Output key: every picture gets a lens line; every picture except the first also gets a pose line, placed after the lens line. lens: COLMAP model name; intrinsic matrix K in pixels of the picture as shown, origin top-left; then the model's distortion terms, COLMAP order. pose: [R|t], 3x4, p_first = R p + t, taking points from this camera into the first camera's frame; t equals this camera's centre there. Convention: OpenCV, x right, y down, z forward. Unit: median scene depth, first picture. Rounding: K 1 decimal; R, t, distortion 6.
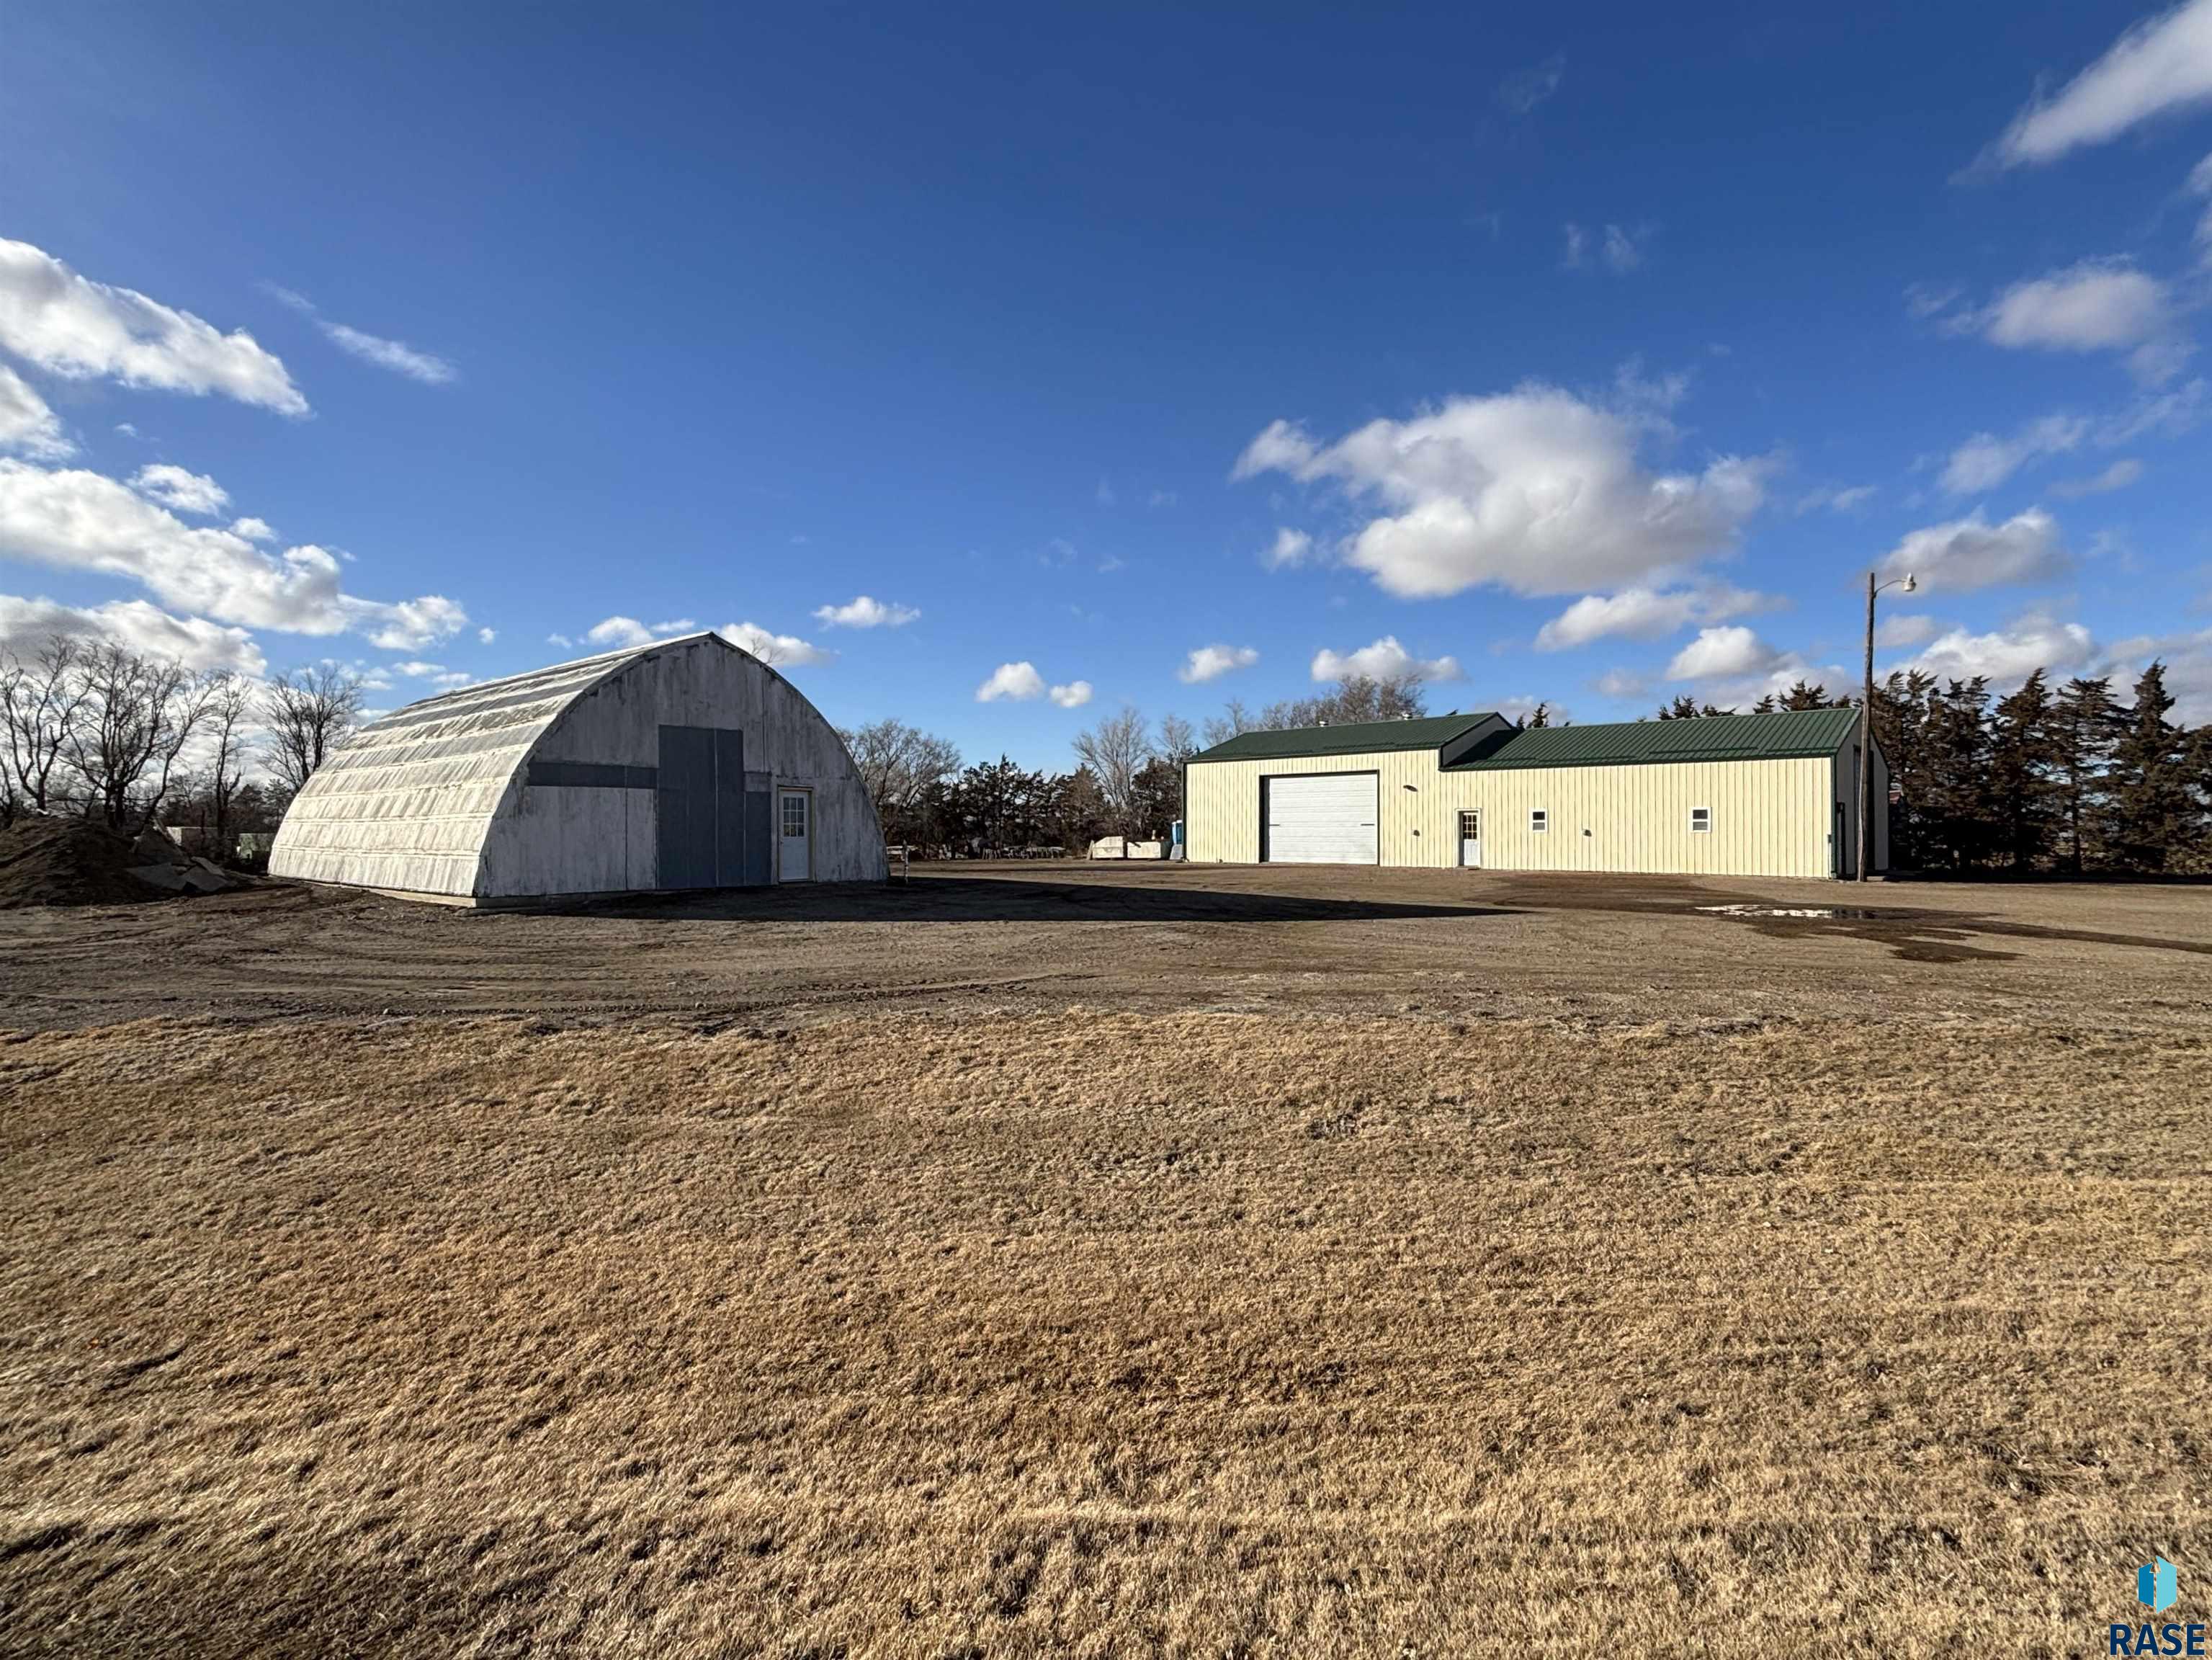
lens RADIAL K [[1044.0, 0, 1089.2], [0, 1044.0, 850.6], [0, 0, 1]] dist [0.002652, -0.000816]
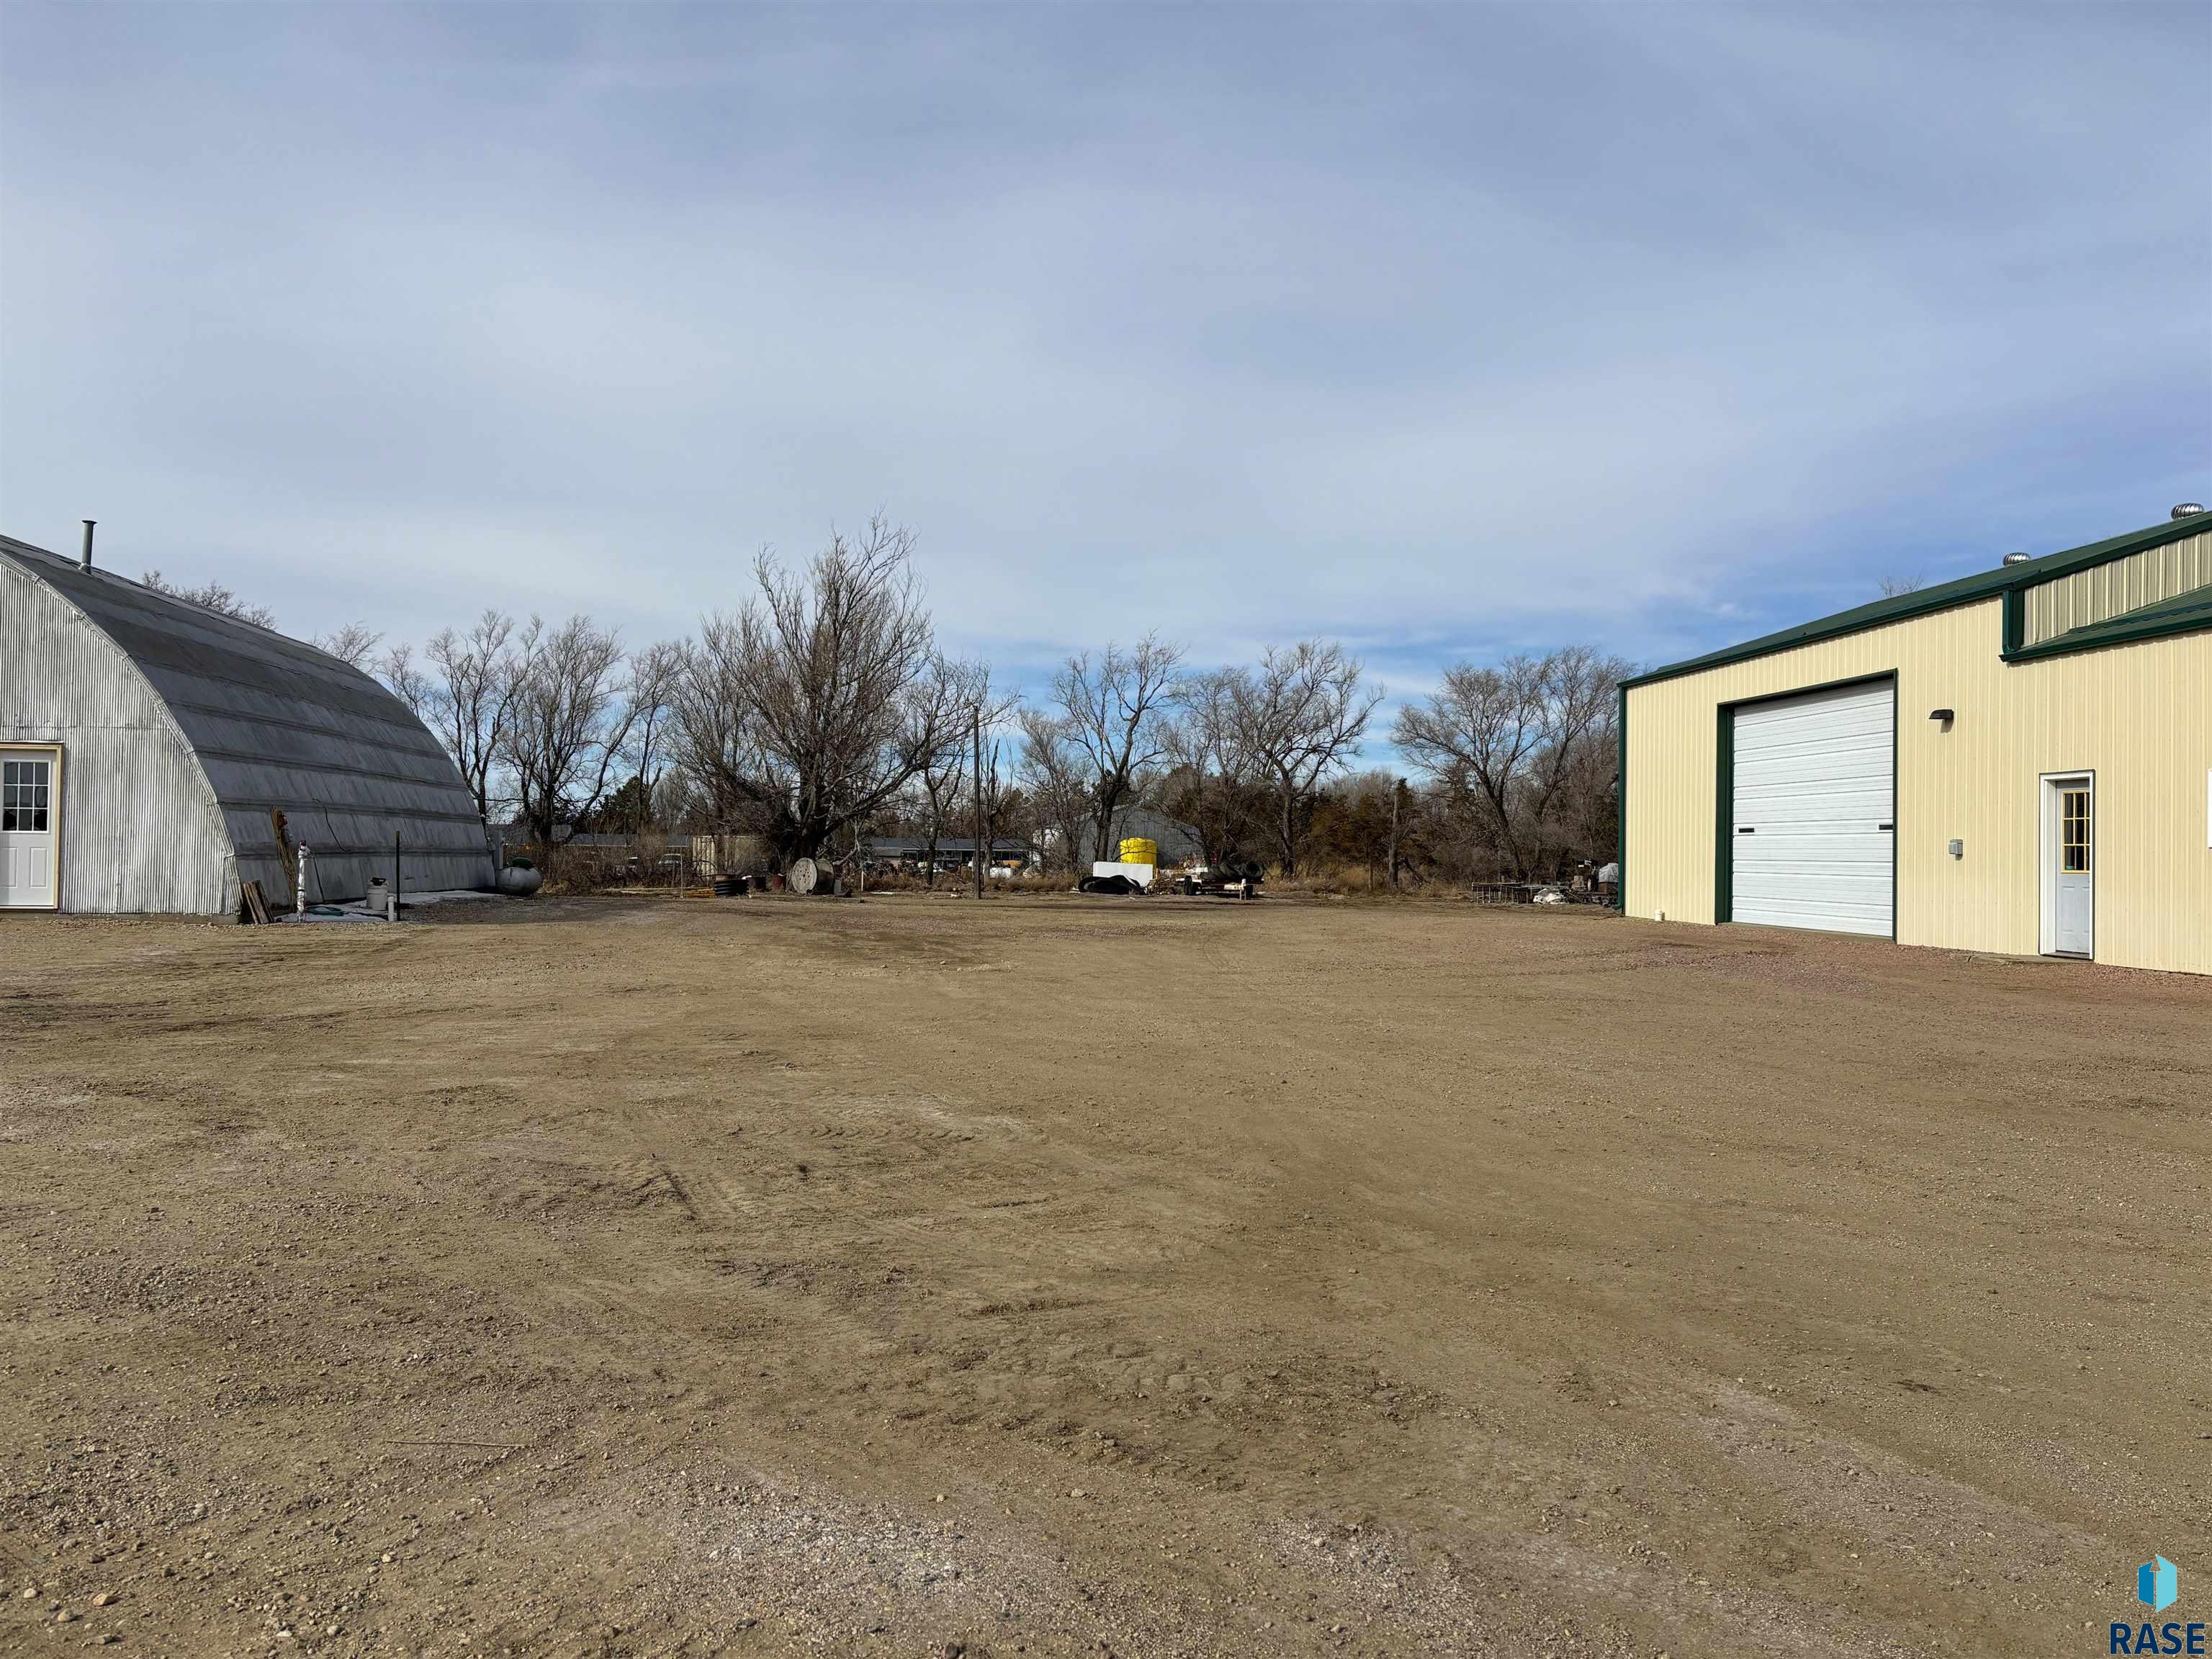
lens RADIAL K [[1718.7, 0, 1099.4], [0, 1718.7, 816.3], [0, 0, 1]] dist [0.053938, -0.003571]
pose [[0.736714, -0.001232, -0.676203, 0.469396], [-0.027642, 0.999108, -0.031937, -0.002323], [0.675639, 0.042220, 0.736023, 0.383646]]
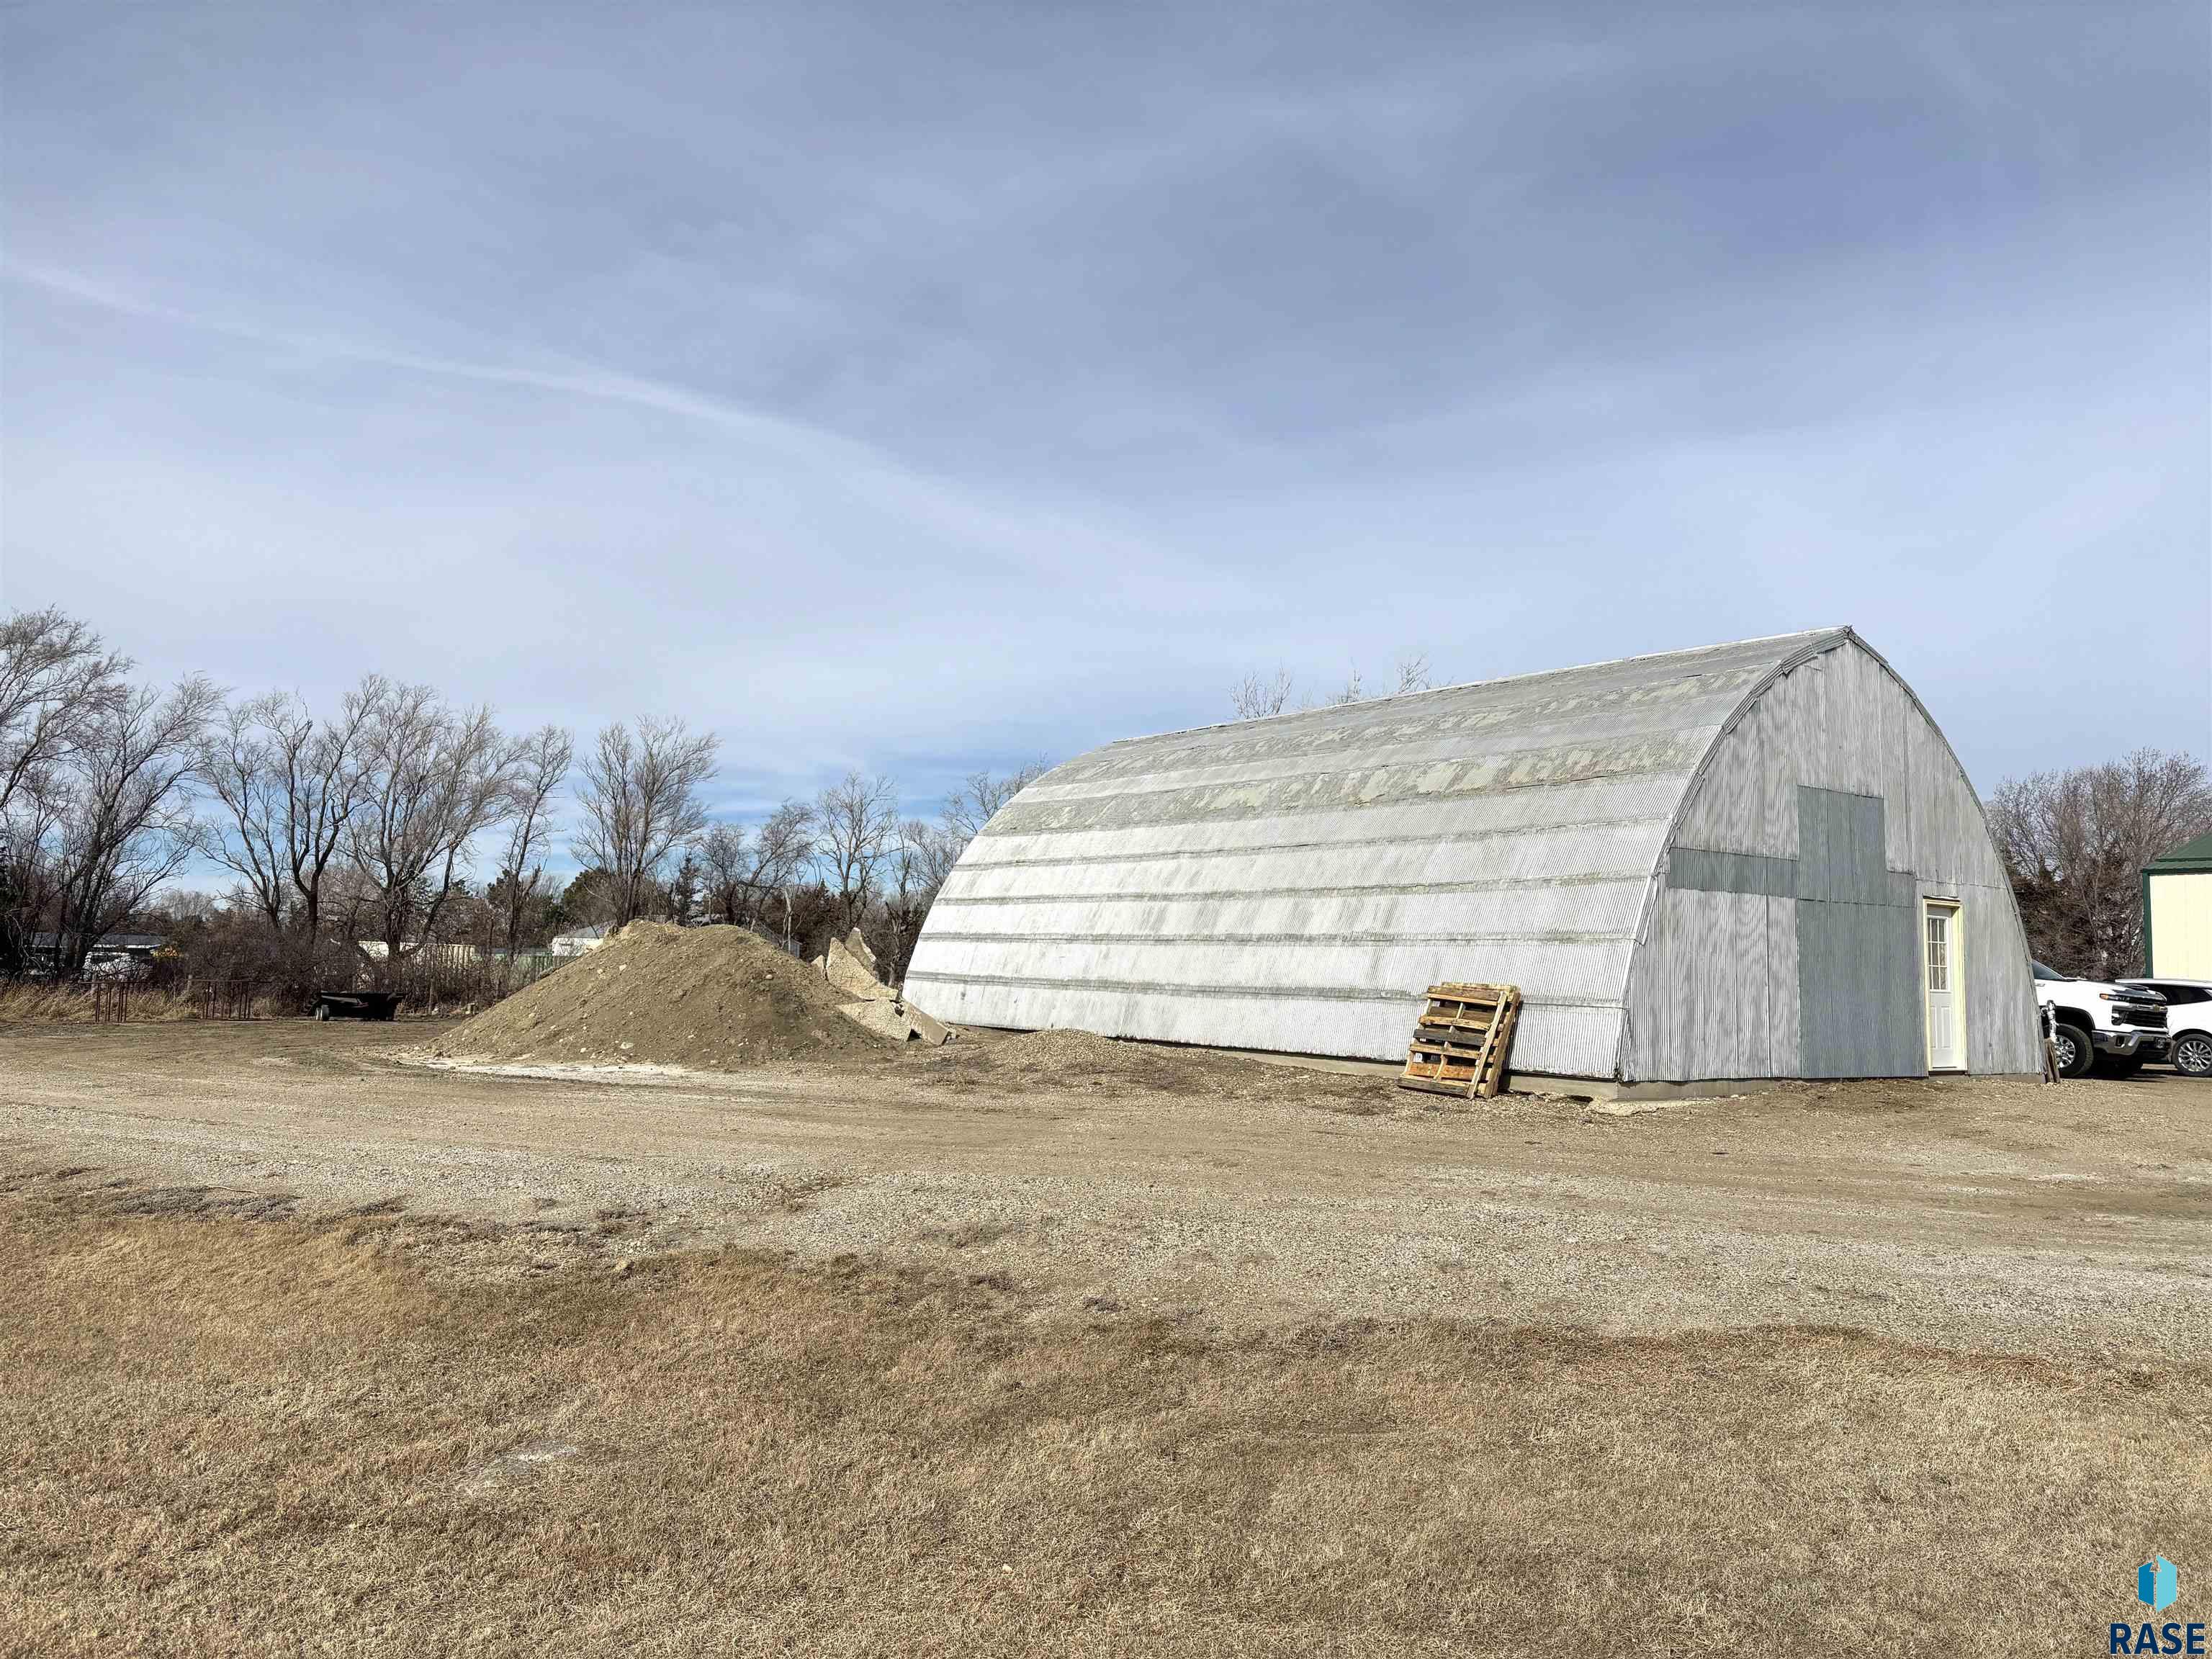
lens RADIAL K [[1659.1, 0, 1104.0], [0, 1659.1, 840.8], [0, 0, 1]] dist [0.047701, -0.027919]
pose [[0.973493, 0.010158, -0.228490, -0.289863], [-0.033235, 0.994692, -0.097380, 0.006974], [0.226288, 0.102392, 0.968664, 0.004574]]
